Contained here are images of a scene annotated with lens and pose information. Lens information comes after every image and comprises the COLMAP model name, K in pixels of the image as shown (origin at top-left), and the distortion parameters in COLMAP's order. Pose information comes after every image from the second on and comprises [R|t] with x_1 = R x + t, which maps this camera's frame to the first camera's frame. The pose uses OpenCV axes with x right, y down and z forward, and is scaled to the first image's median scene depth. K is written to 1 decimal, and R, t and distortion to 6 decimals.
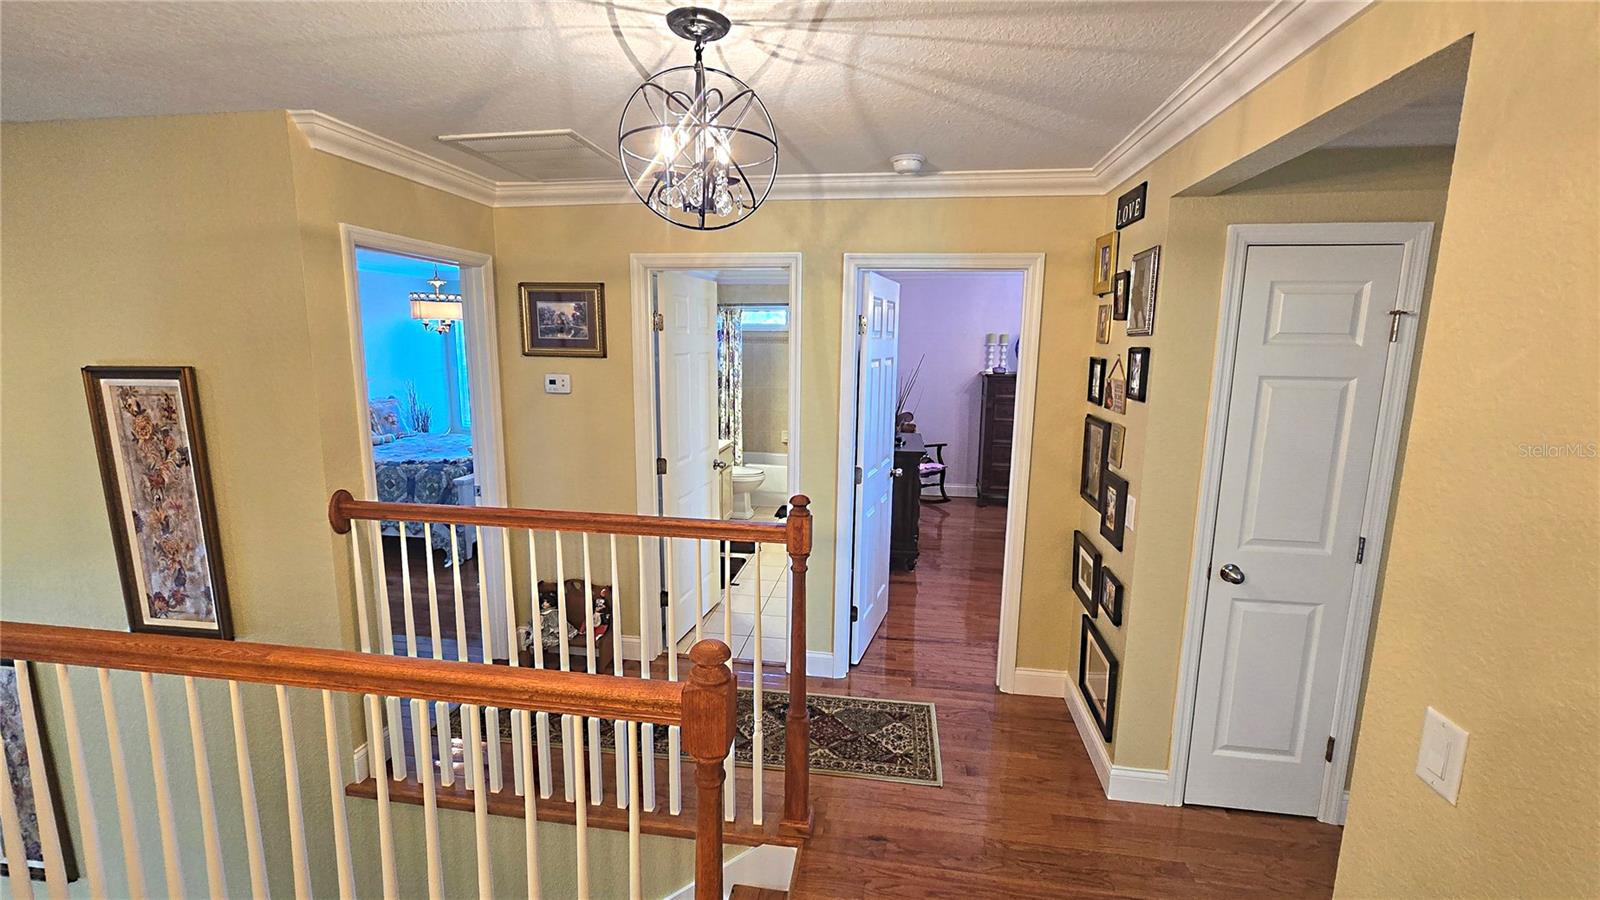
lens RADIAL K [[659.8, 0, 802.8], [0, 659.8, 445.0], [0, 0, 1]] dist [0.000092, 0.000334]
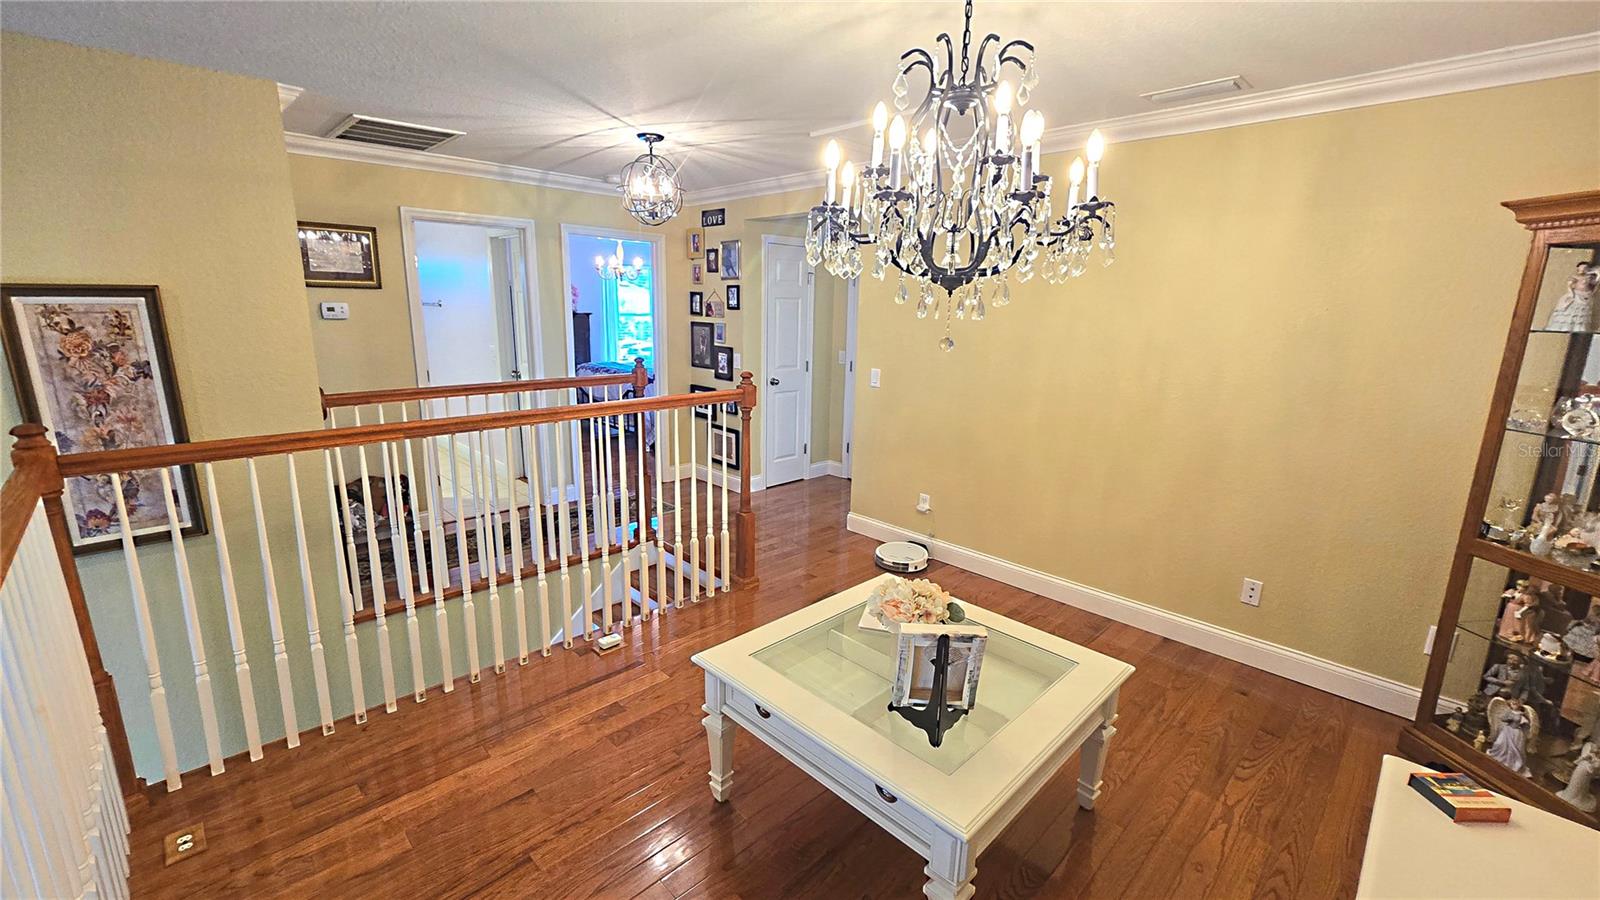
lens RADIAL K [[659.8, 0, 802.8], [0, 659.8, 445.0], [0, 0, 1]] dist [0.000092, 0.000334]
pose [[0.599828, -0.169424, 0.781986, -1.155606], [0.118295, 0.985362, 0.122749, 0.134588], [-0.791336, 0.018877, 0.611090, -0.521303]]
